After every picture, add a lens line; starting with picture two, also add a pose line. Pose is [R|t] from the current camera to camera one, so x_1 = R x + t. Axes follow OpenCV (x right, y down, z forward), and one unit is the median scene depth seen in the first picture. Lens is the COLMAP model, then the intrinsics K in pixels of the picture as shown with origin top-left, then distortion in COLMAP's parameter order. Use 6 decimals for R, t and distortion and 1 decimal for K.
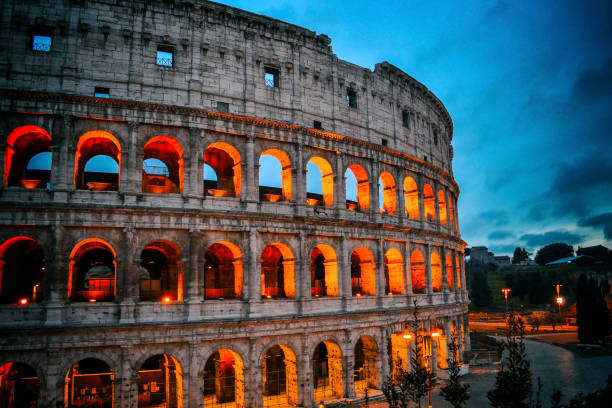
lens RADIAL K [[478.3, 0, 296.3], [0, 478.3, 206.3], [0, 0, 1]] dist [-0.045500, 0.008684]
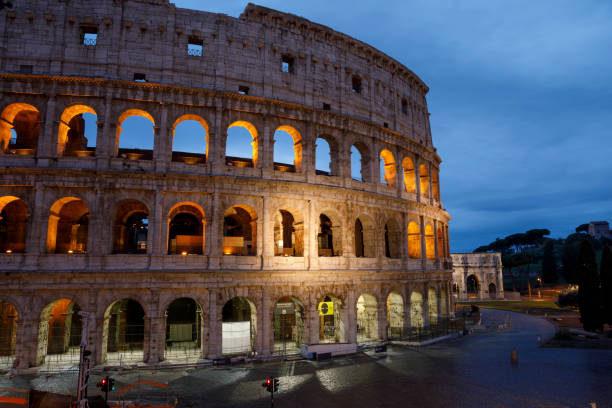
lens RADIAL K [[370.9, 0, 295.3], [0, 370.9, 202.0], [0, 0, 1]] dist [-0.035592, 0.023890]
pose [[0.922555, -0.038113, -0.383979, 0.616936], [0.045746, 0.998895, 0.010762, 0.090059], [0.383145, -0.027494, 0.923279, 0.427008]]
